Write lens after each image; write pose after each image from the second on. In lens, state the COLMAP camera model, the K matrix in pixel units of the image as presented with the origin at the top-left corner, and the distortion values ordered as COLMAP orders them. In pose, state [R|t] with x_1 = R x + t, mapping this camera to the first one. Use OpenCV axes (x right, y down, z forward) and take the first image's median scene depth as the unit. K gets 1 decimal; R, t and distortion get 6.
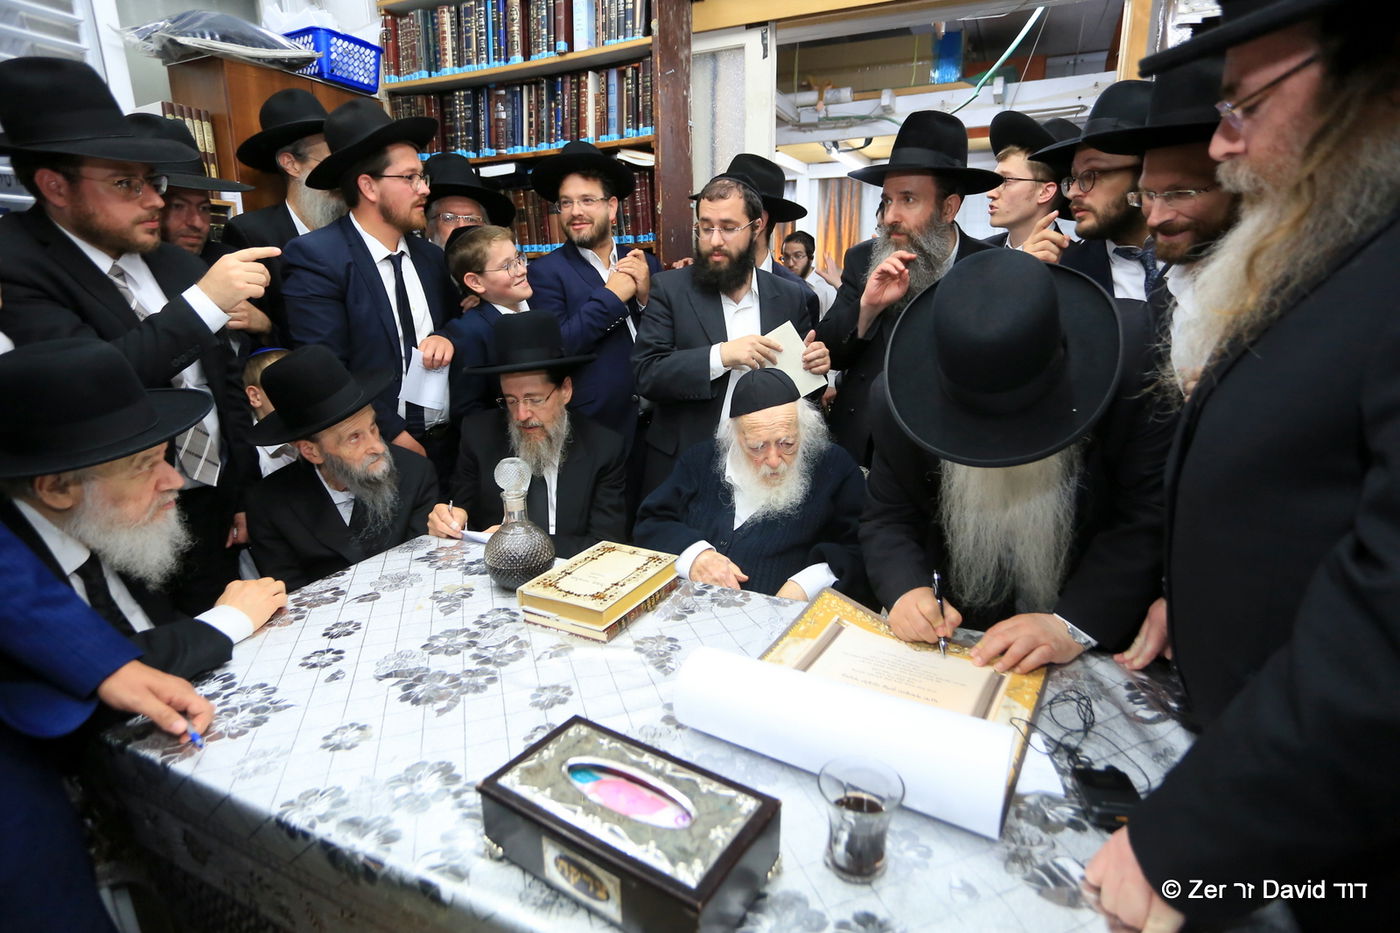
lens RADIAL K [[711.5, 0, 700.0], [0, 711.5, 466.5], [0, 0, 1]] dist [-0.064334, 0.031164]
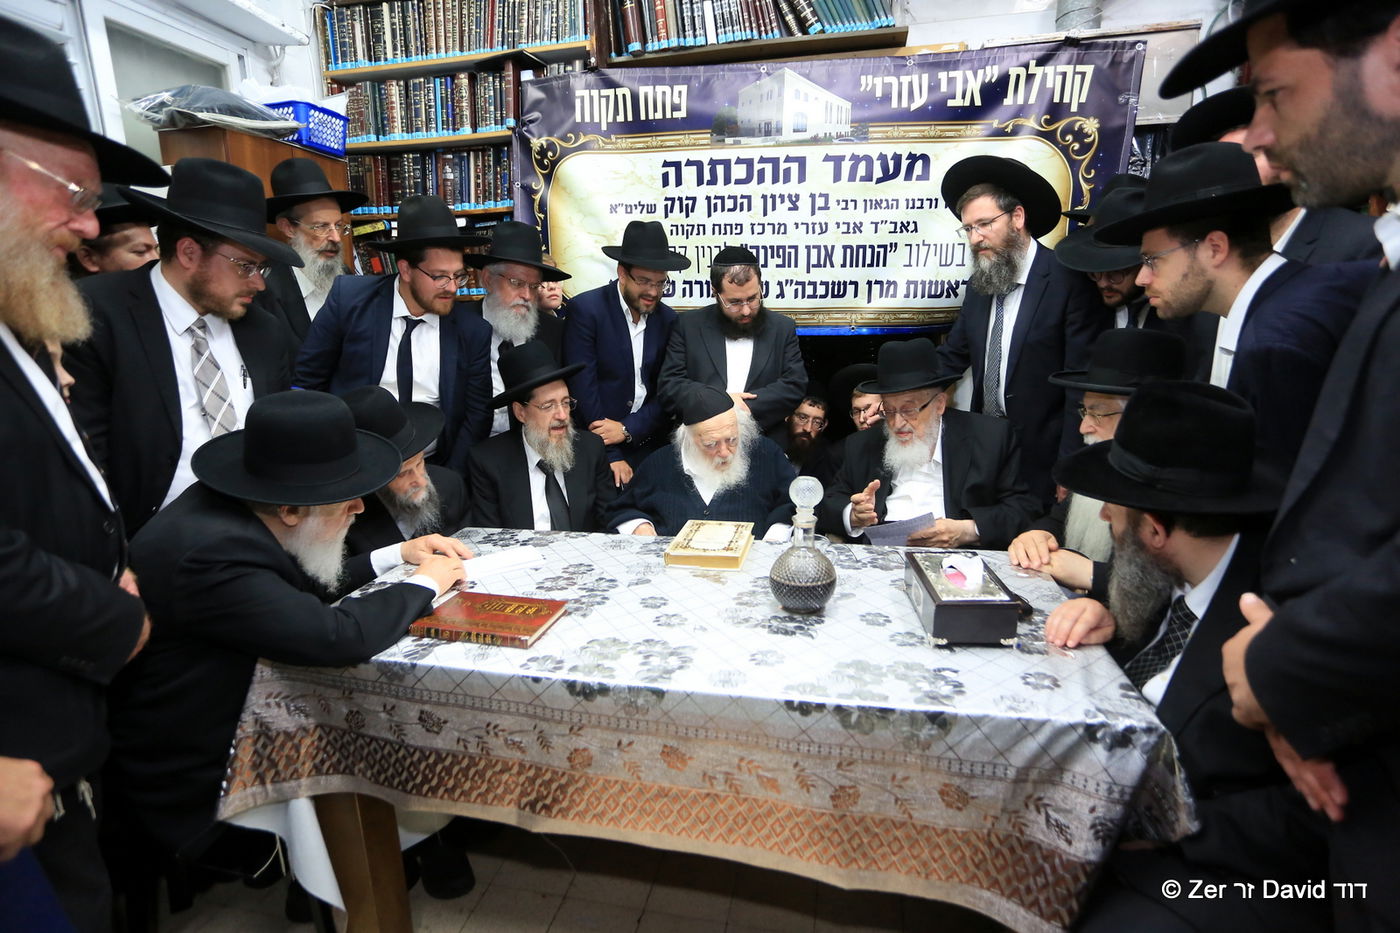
lens RADIAL K [[711.5, 0, 700.0], [0, 711.5, 466.5], [0, 0, 1]] dist [-0.064334, 0.031164]
pose [[0.976874, -0.057629, 0.205901, -0.154214], [0.066653, 0.997084, -0.037160, 0.042132], [-0.203159, 0.050025, 0.977867, -0.186696]]
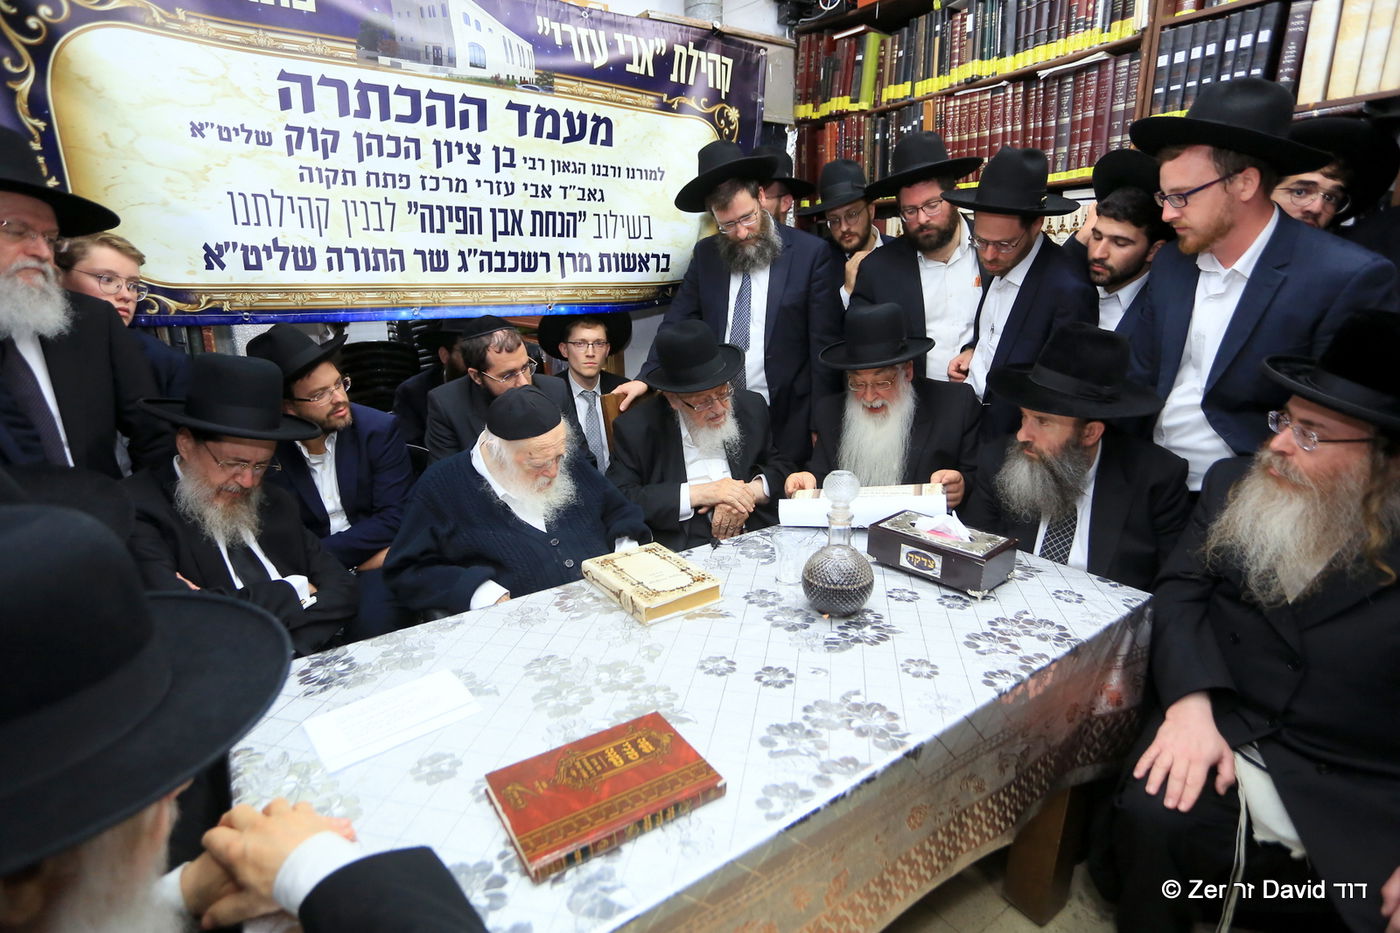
lens RADIAL K [[705.1, 0, 703.6], [0, 705.1, 464.1], [0, 0, 1]] dist [-0.065974, 0.034029]
pose [[0.511391, -0.228039, 0.828539, -0.430197], [0.228520, 0.965521, 0.124694, -0.055177], [-0.828407, 0.125570, 0.545870, 0.145117]]
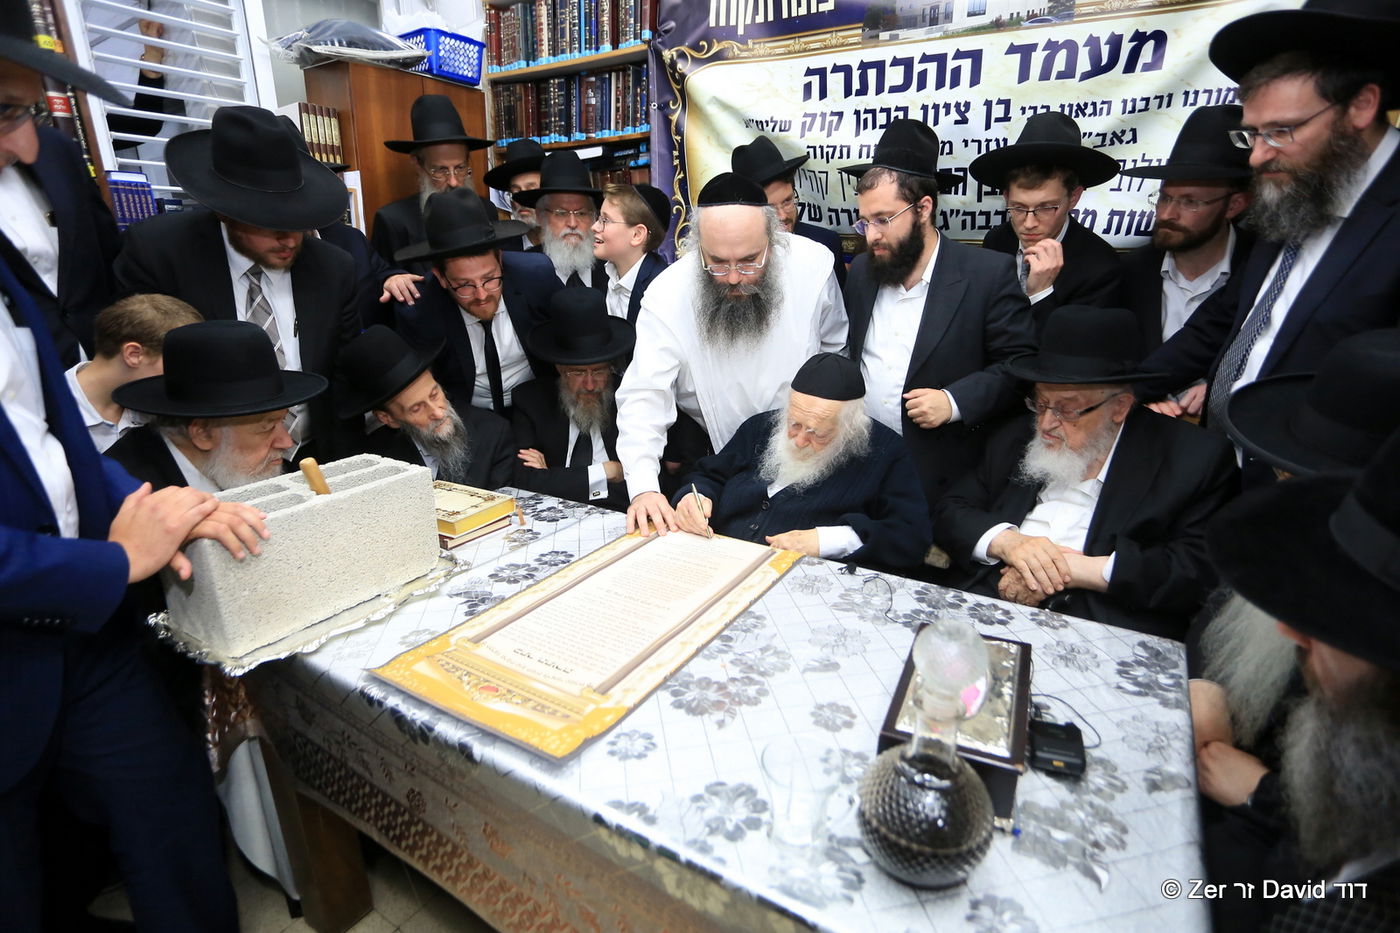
lens RADIAL K [[719.6, 0, 695.7], [0, 719.6, 465.7], [0, 0, 1]] dist [-0.069865, 0.036347]
pose [[0.988733, 0.044473, -0.142931, 0.054118], [-0.039750, 0.998571, 0.035733, 0.006866], [0.144316, -0.029649, 0.989087, -0.061197]]
